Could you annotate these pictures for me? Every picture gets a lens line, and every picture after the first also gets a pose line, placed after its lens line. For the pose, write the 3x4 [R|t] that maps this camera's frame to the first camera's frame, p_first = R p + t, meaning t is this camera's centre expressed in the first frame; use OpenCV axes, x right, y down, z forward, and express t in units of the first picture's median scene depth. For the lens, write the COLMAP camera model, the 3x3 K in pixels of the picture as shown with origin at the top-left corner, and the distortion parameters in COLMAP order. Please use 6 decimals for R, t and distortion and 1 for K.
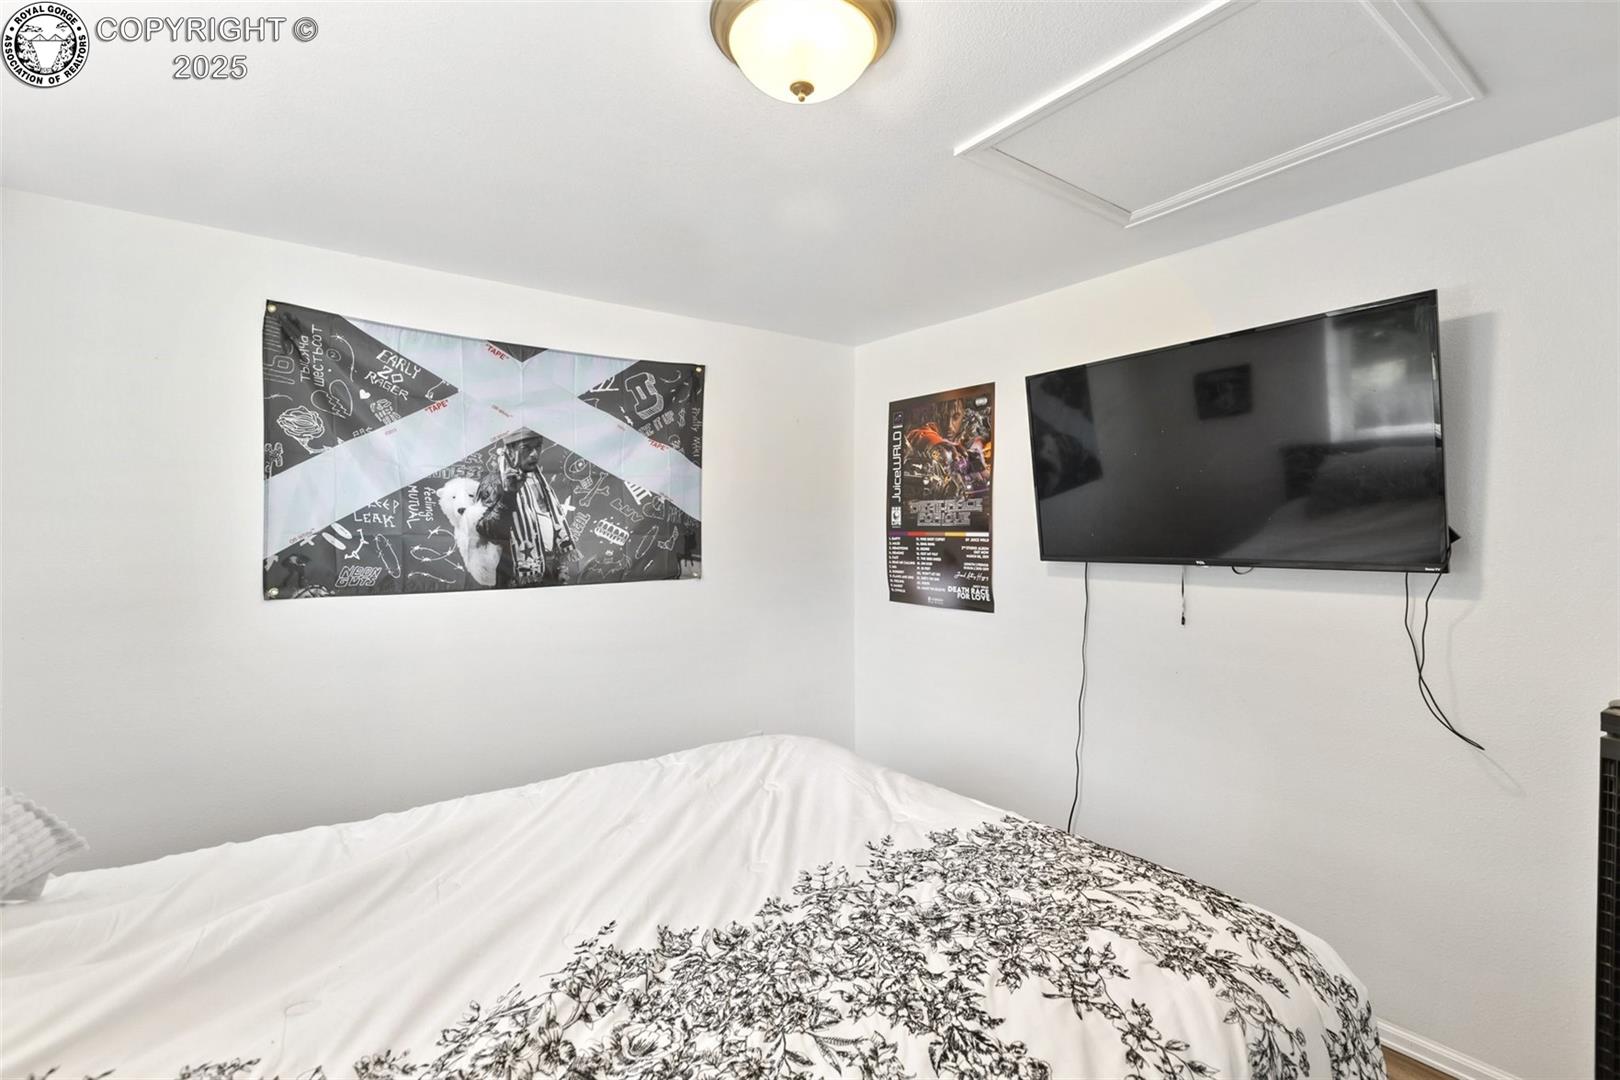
lens RADIAL K [[733.0, 0, 803.0], [0, 733.0, 532.8], [0, 0, 1]] dist [0.003971, -0.001218]
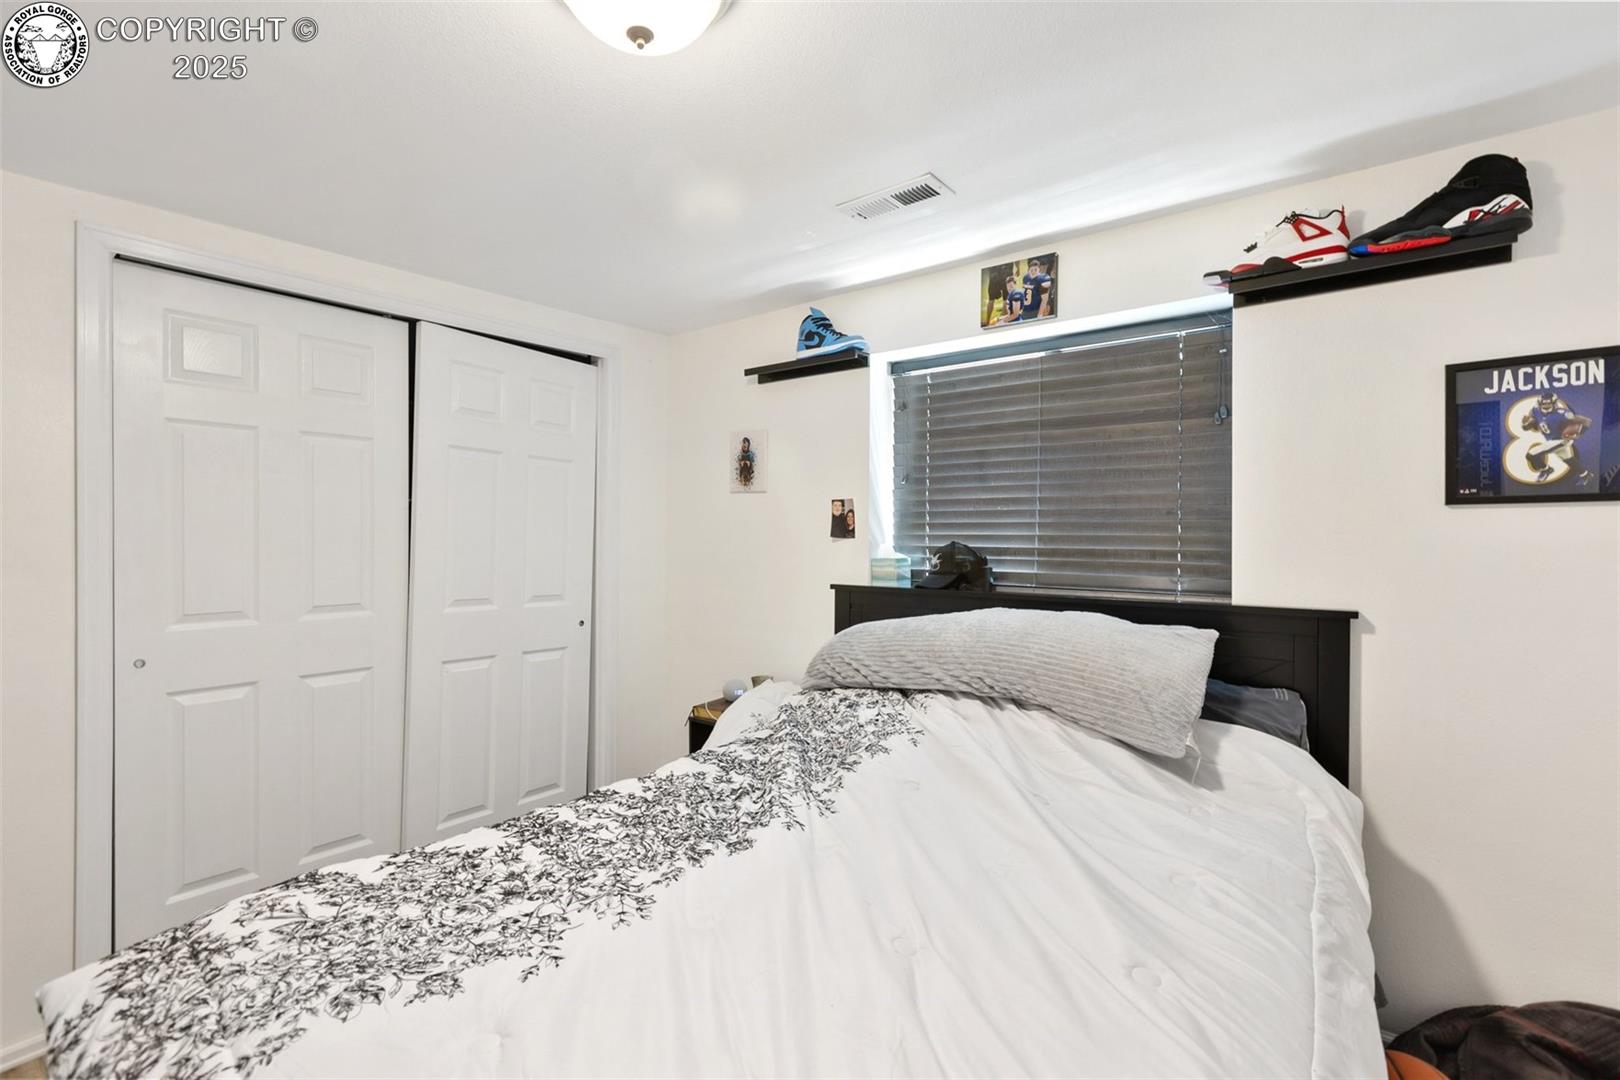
lens RADIAL K [[733.0, 0, 803.9], [0, 733.0, 542.2], [0, 0, 1]] dist [0.003971, -0.001218]
pose [[-0.958508, 0.008909, -0.284926, 0.037343], [0.004709, 0.999870, 0.015421, 0.003155], [0.285026, 0.013439, -0.958426, 1.066931]]
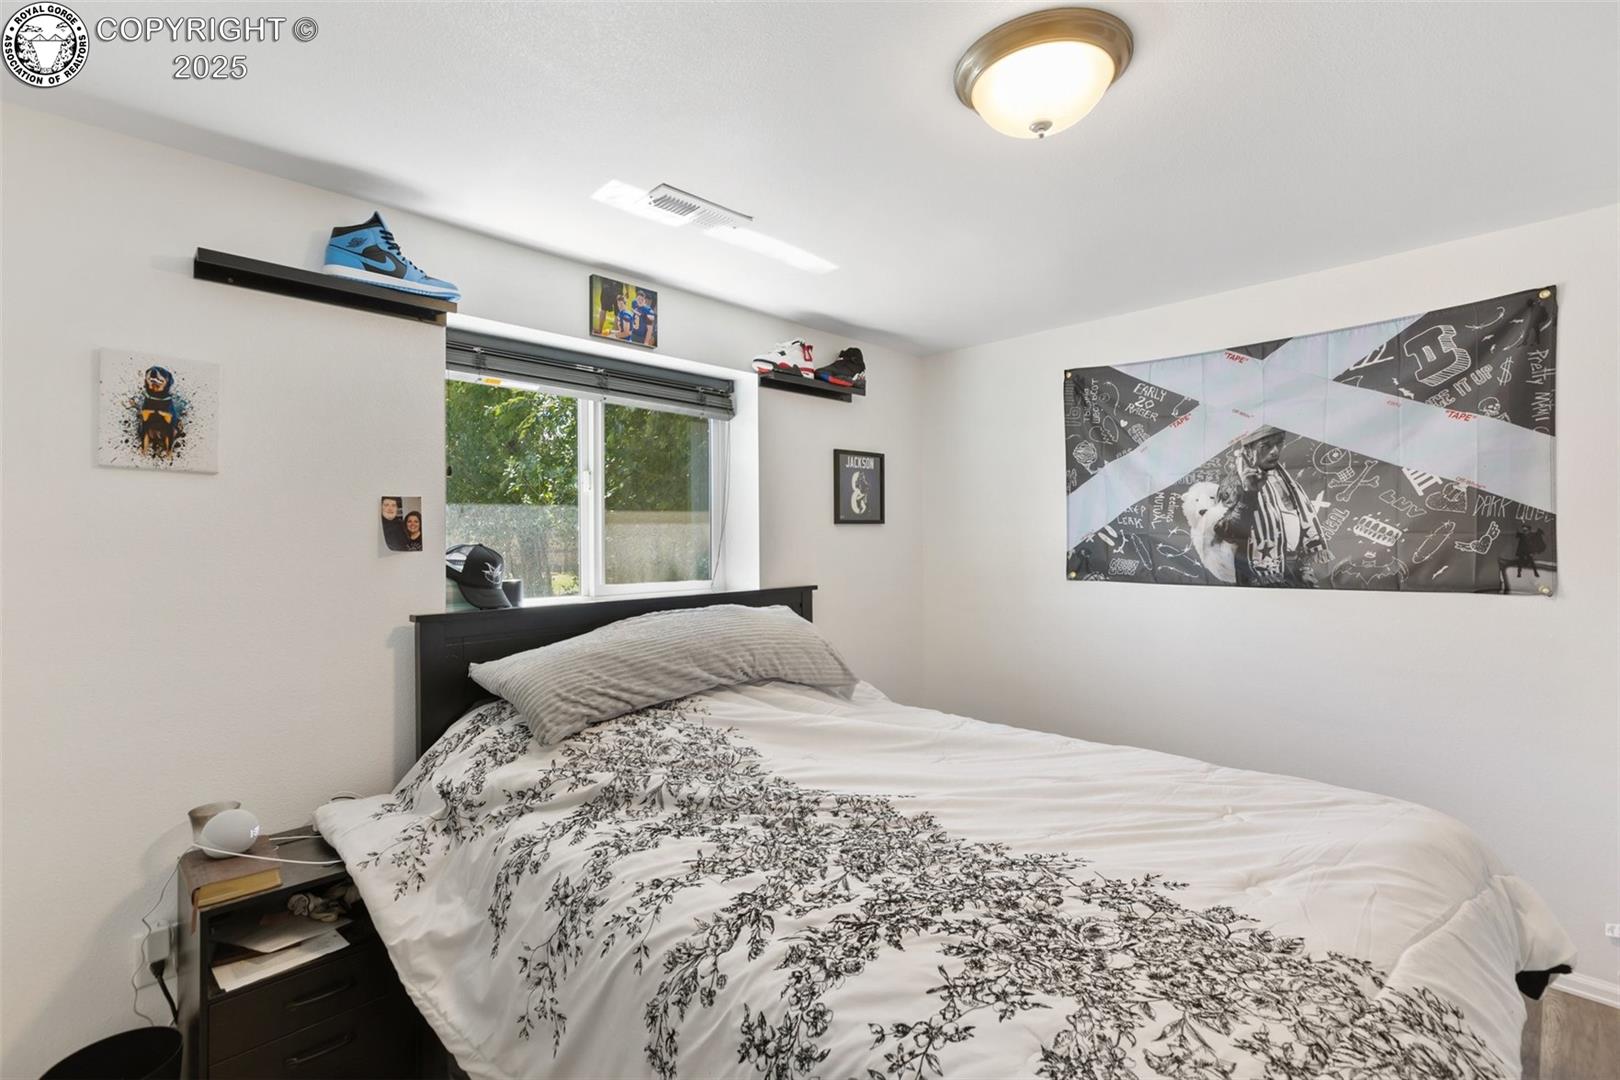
lens RADIAL K [[733.0, 0, 815.9], [0, 733.0, 532.8], [0, 0, 1]] dist [0.003971, -0.001218]
pose [[0.165239, -0.003025, -0.986249, 0.561060], [0.007063, 0.999973, -0.001884, -0.001110], [0.986228, -0.006654, 0.165256, 0.267982]]
